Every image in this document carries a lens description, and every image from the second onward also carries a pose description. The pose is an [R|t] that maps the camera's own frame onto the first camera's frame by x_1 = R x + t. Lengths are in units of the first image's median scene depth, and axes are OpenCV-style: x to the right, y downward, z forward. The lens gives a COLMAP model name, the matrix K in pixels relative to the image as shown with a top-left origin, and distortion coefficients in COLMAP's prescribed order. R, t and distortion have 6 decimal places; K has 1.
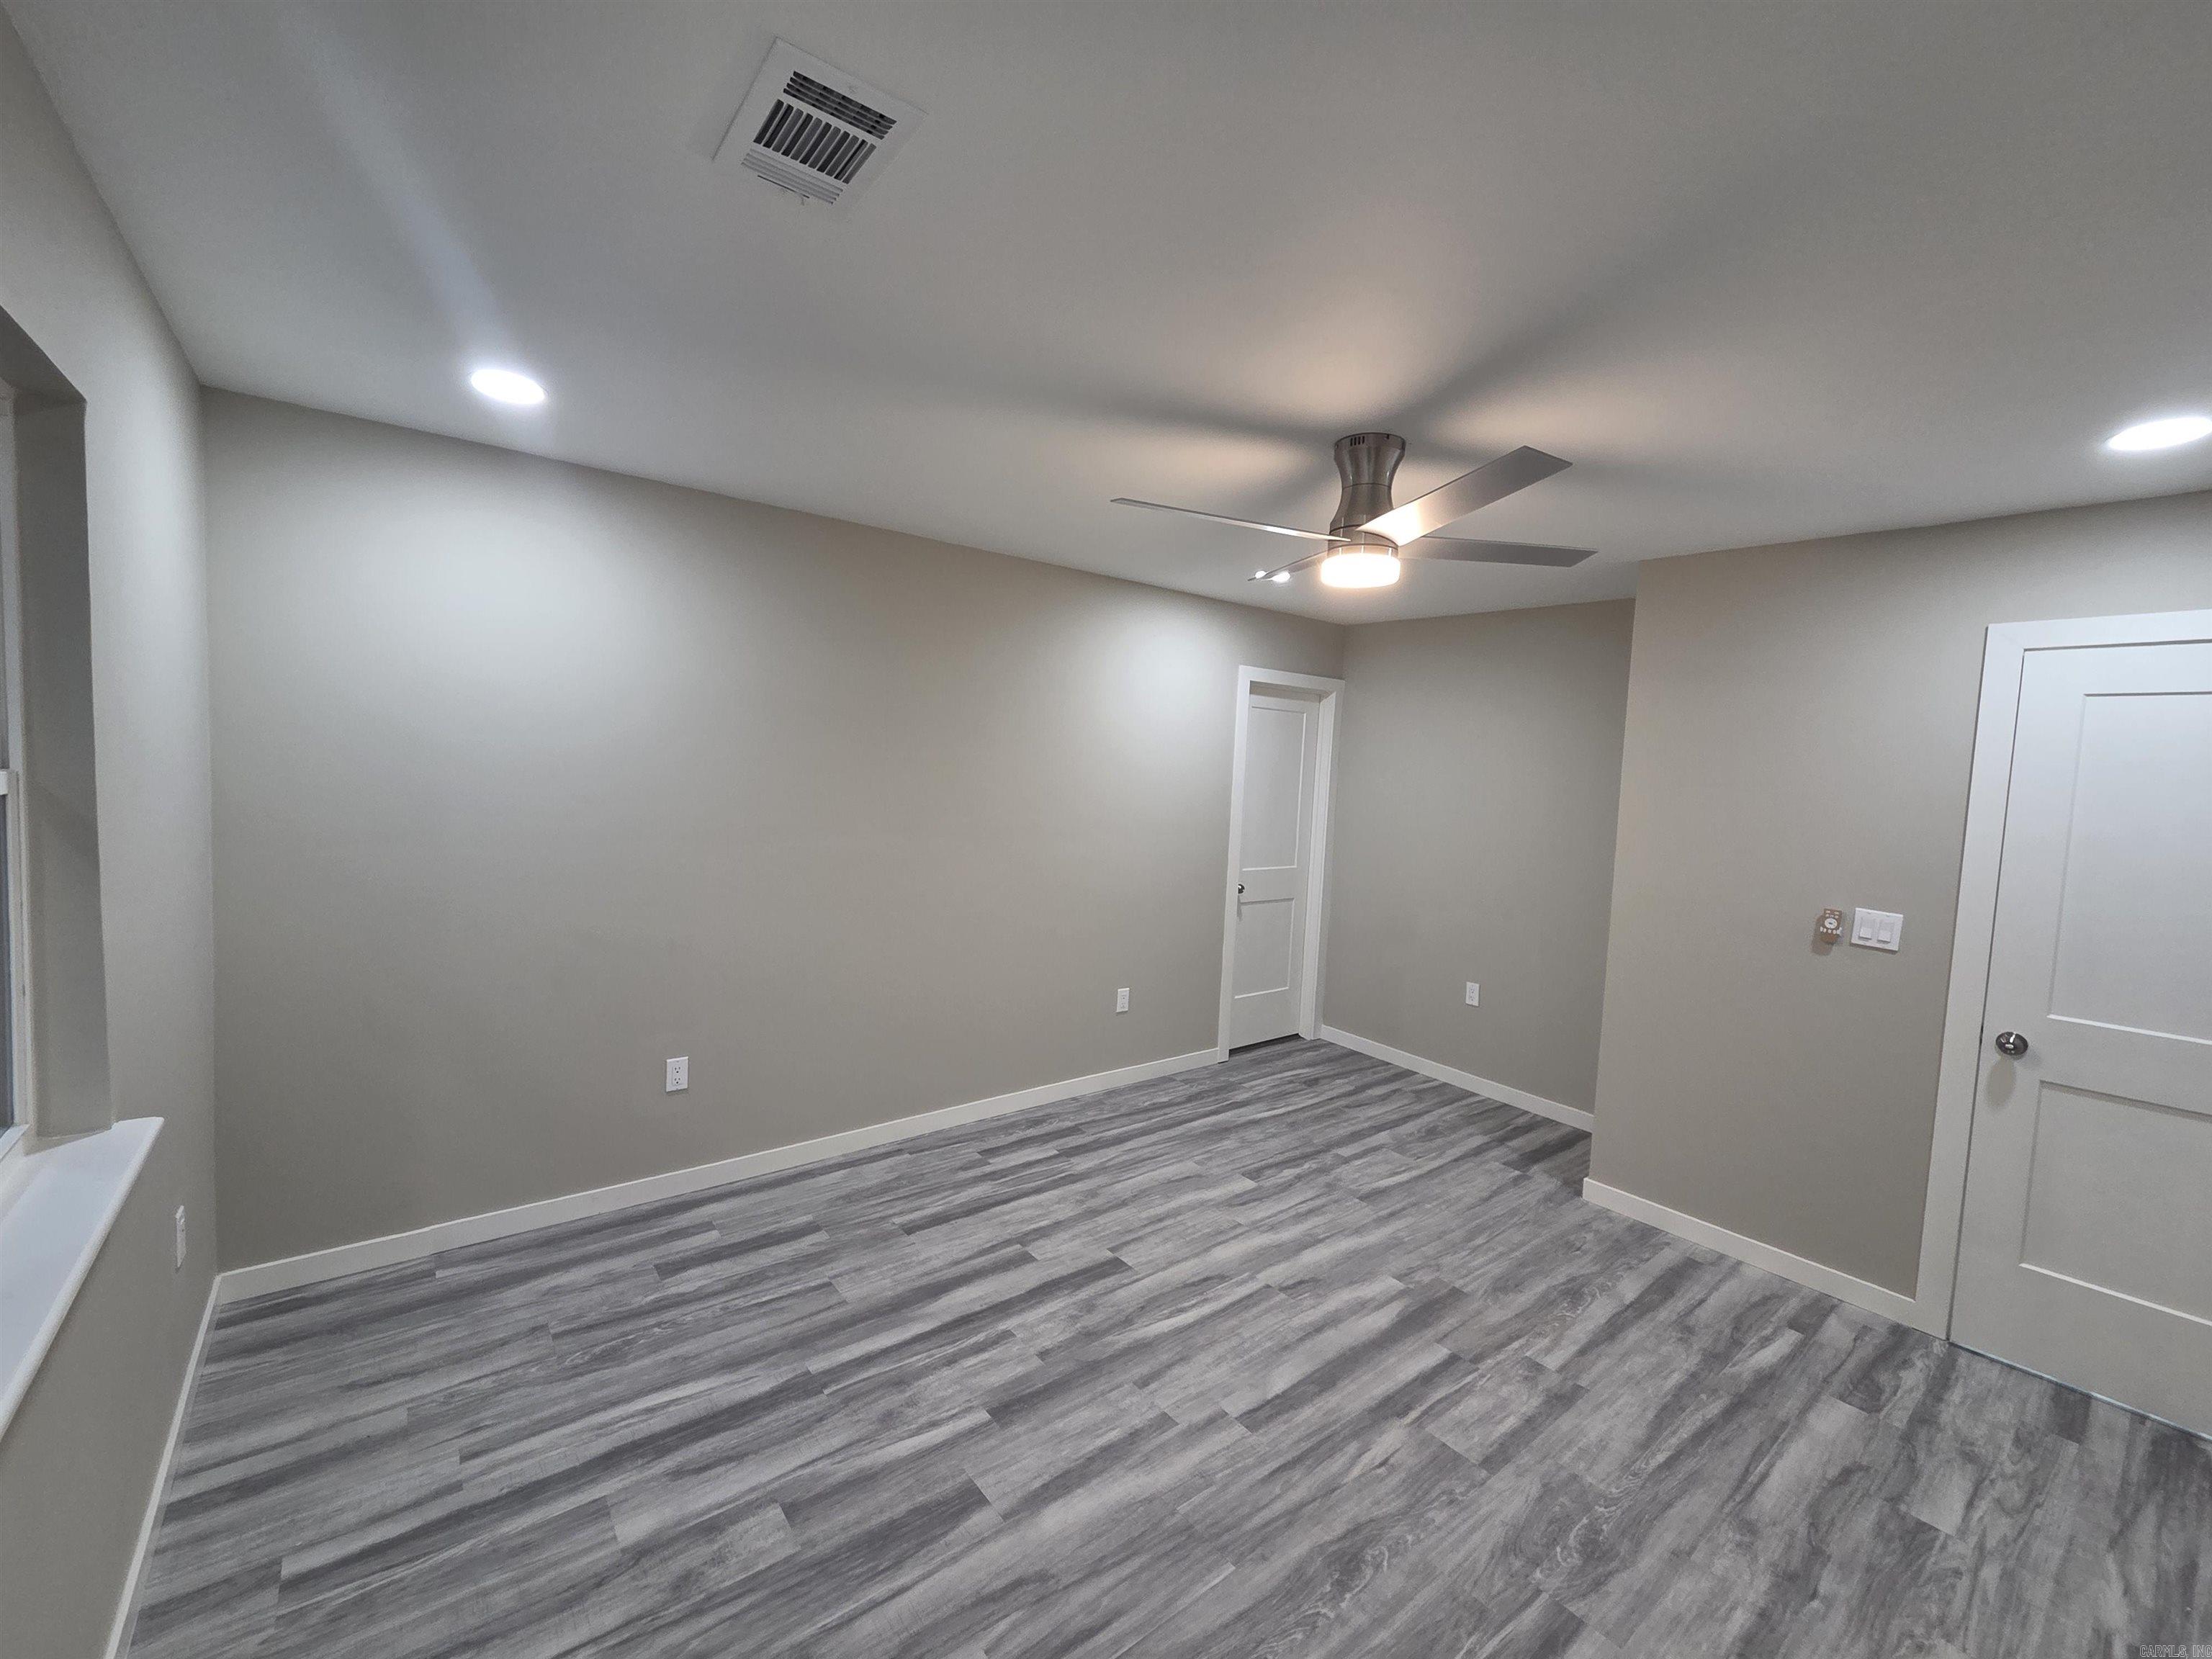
lens RADIAL K [[906.7, 0, 1104.8], [0, 906.7, 818.5], [0, 0, 1]] dist [0.003278, -0.000751]
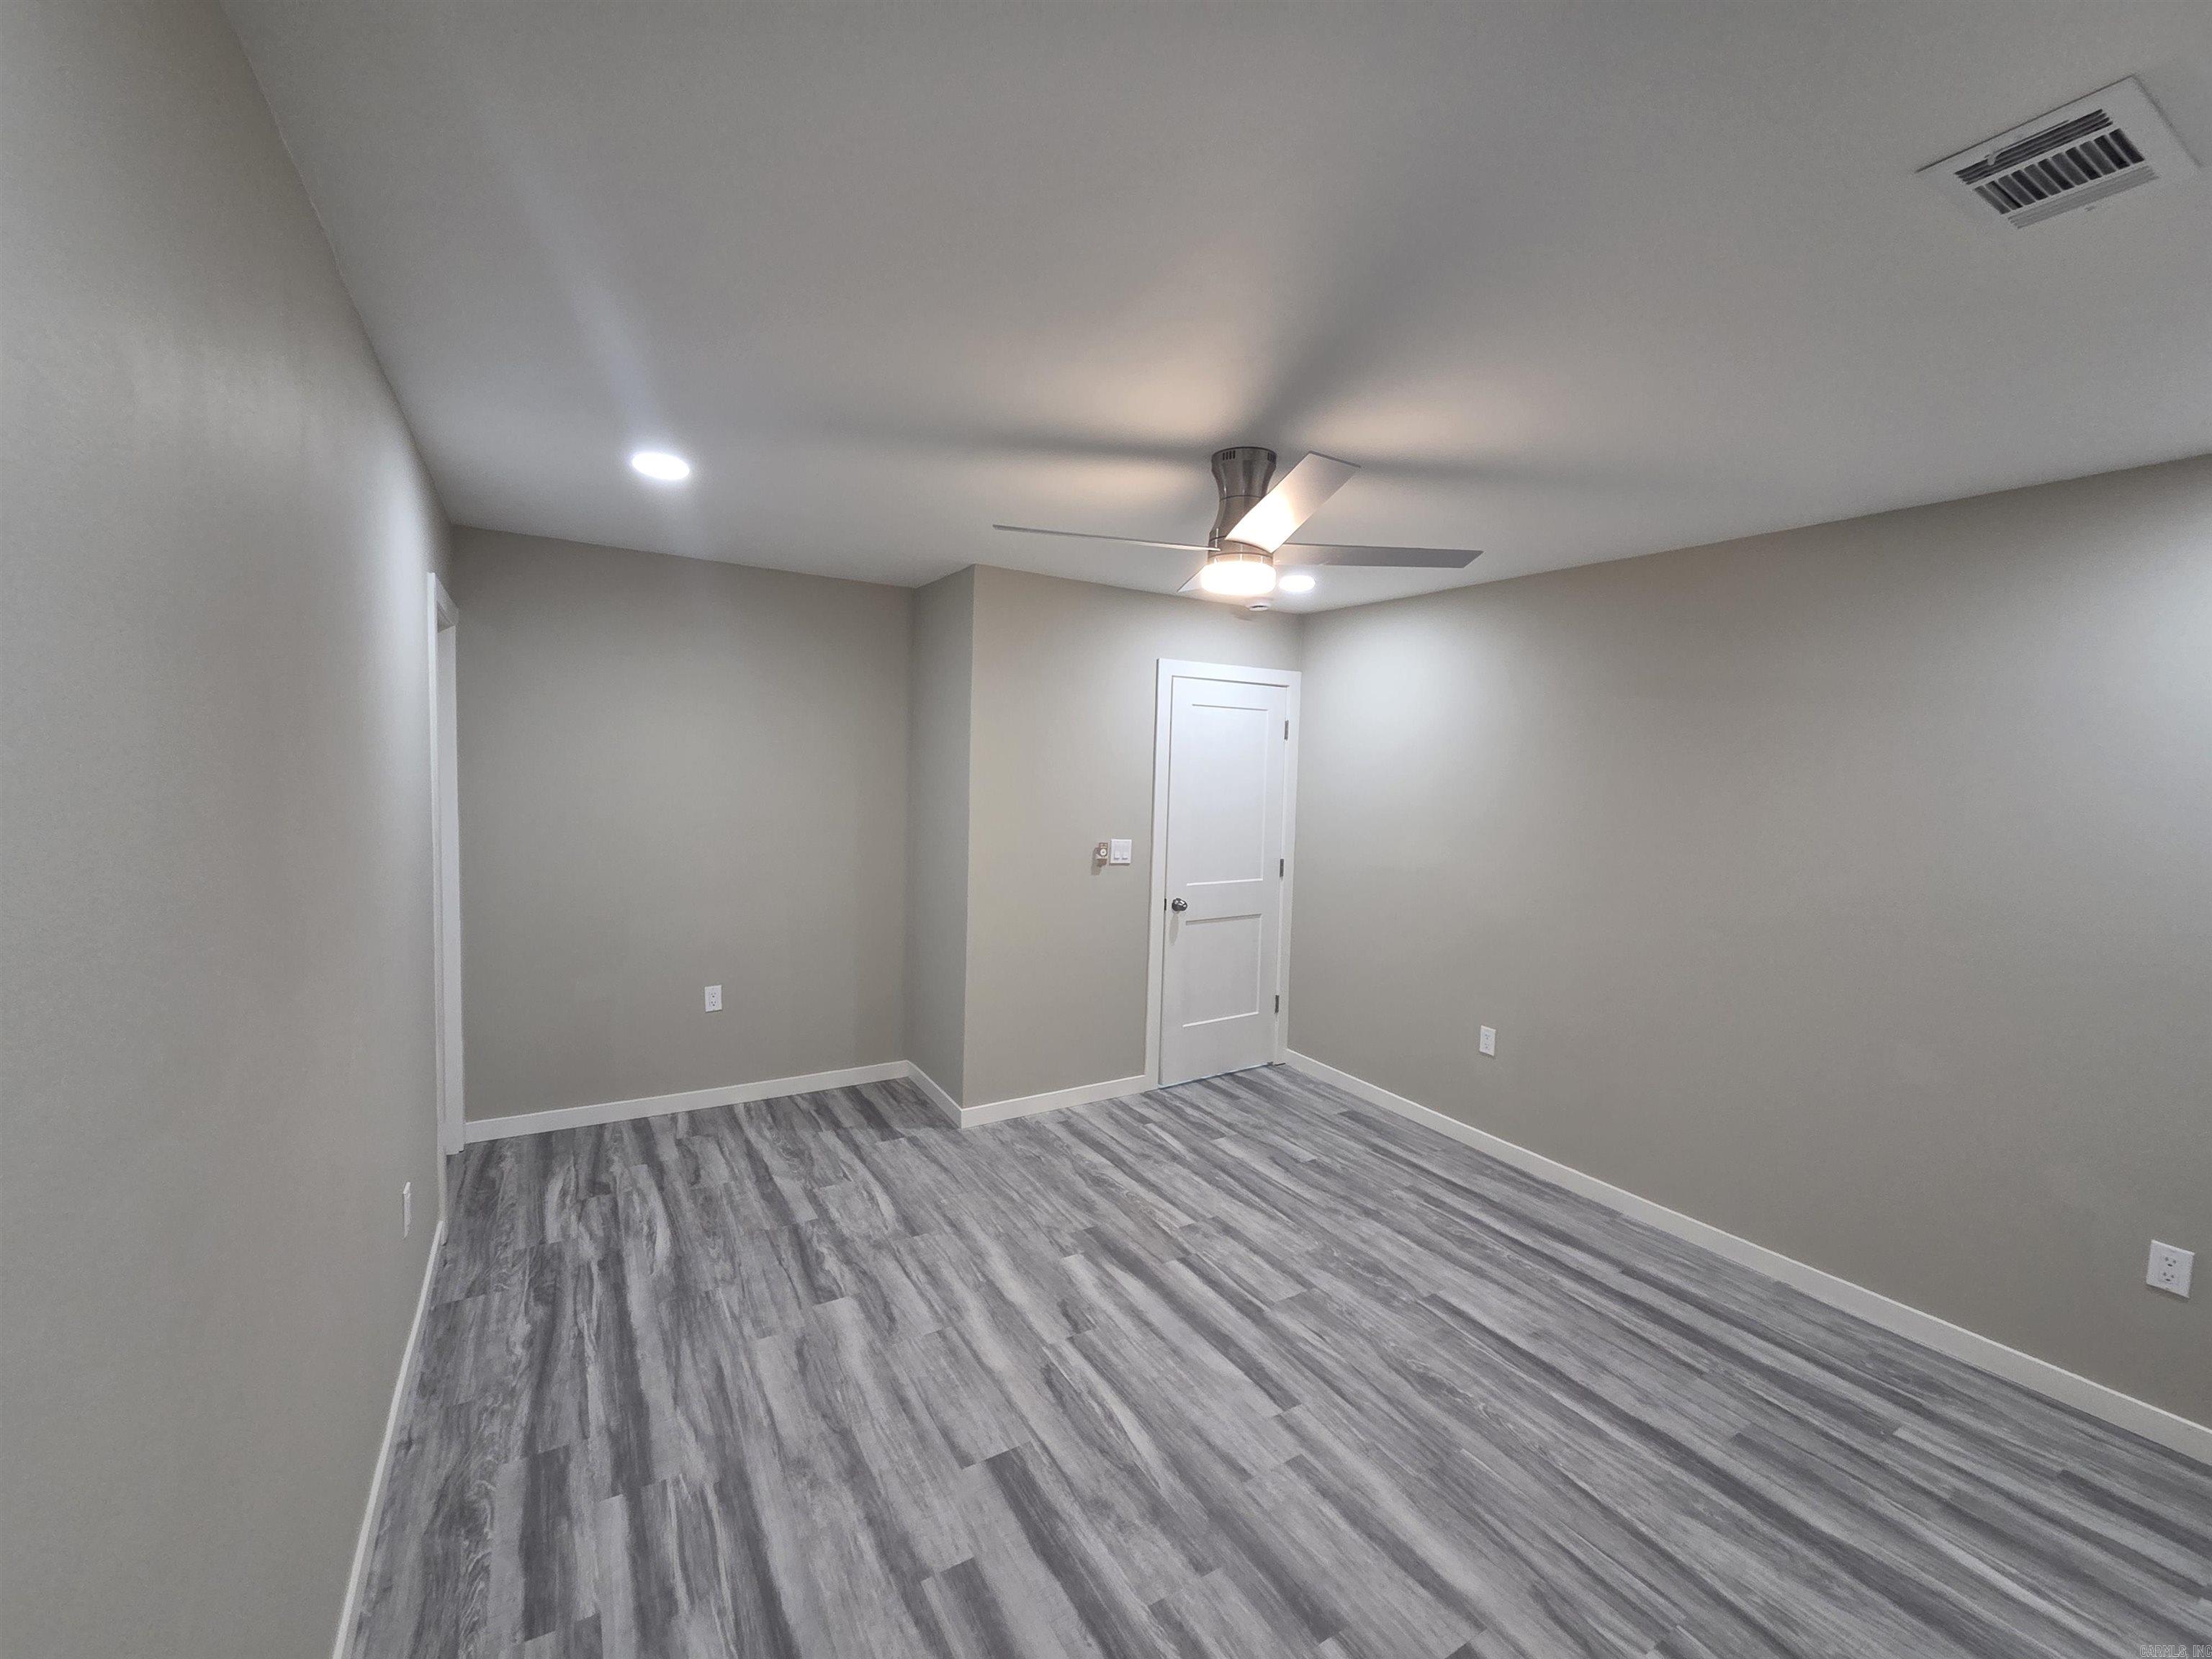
lens RADIAL K [[906.7, 0, 1103.0], [0, 906.7, 818.0], [0, 0, 1]] dist [0.003278, -0.000751]
pose [[0.128211, -0.107646, 0.985887, -0.686387], [0.040398, 0.993834, 0.103260, -0.097198], [-0.990924, 0.026589, 0.131770, 0.880424]]
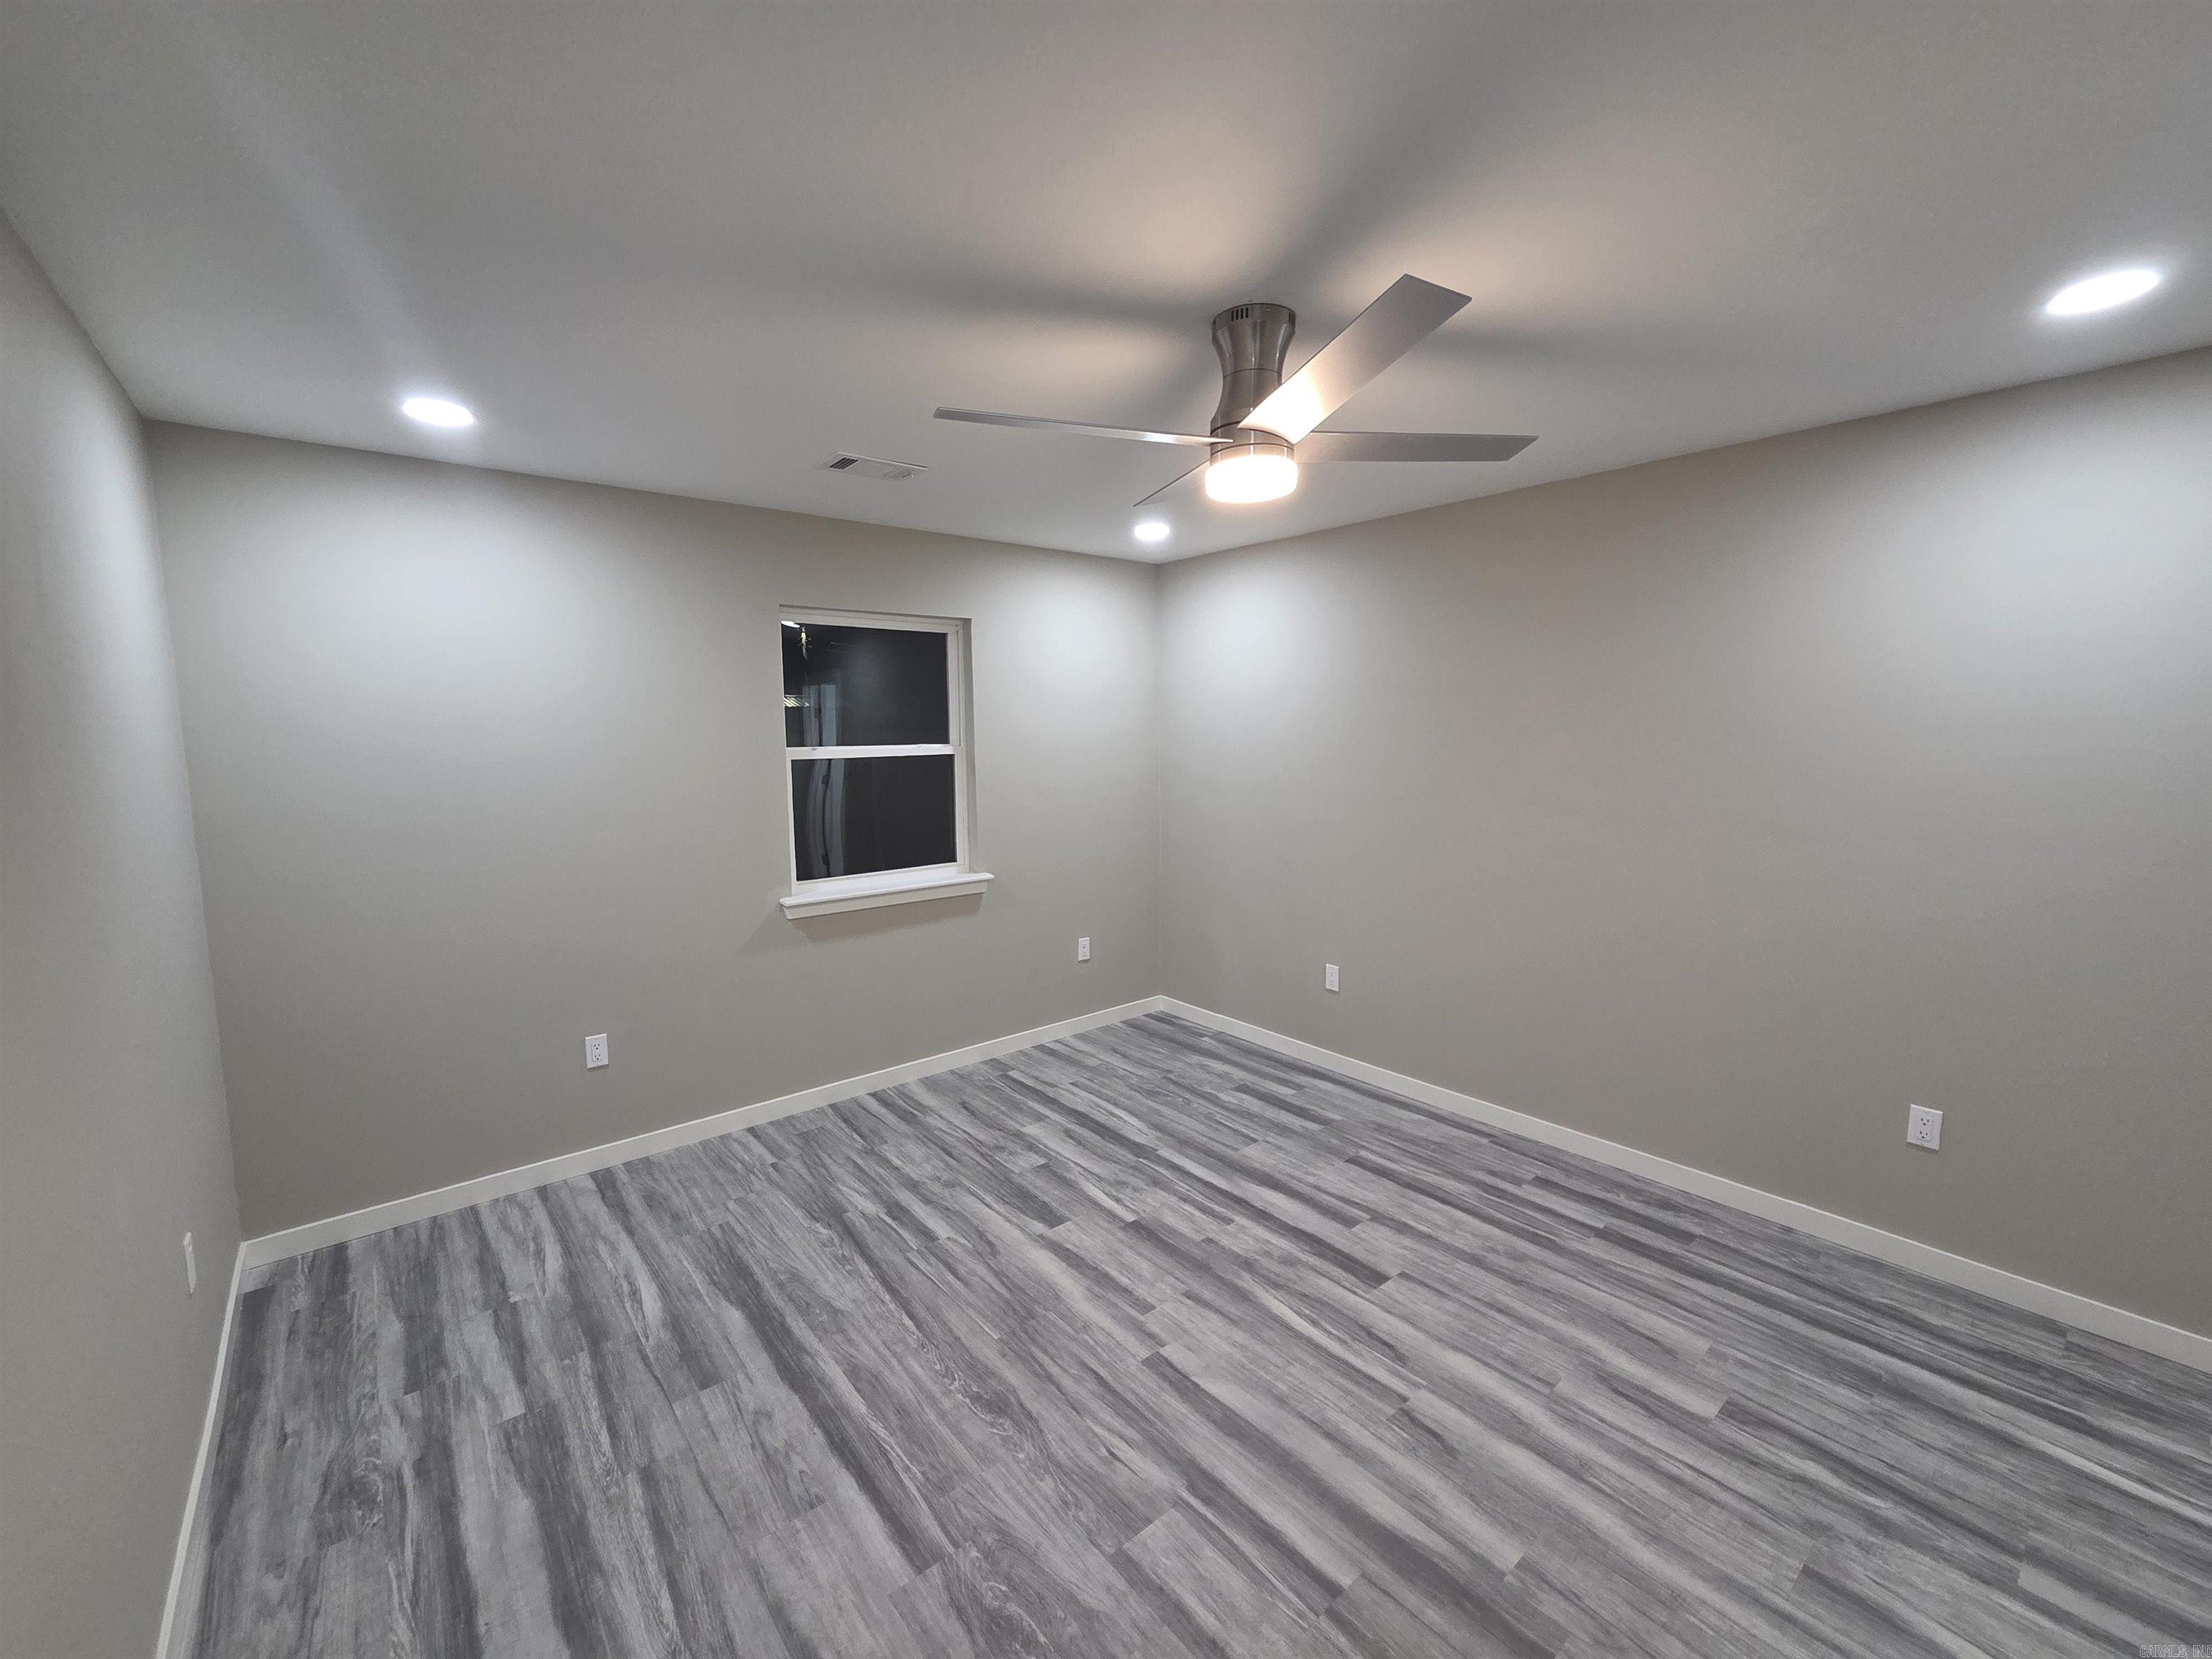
lens RADIAL K [[906.7, 0, 1107.5], [0, 906.7, 829.7], [0, 0, 1]] dist [0.003278, -0.000751]
pose [[0.020836, 0.068076, -0.997463, 0.957879], [-0.054264, 0.996286, 0.066862, -0.002563], [0.998309, 0.052733, 0.024453, 0.743306]]
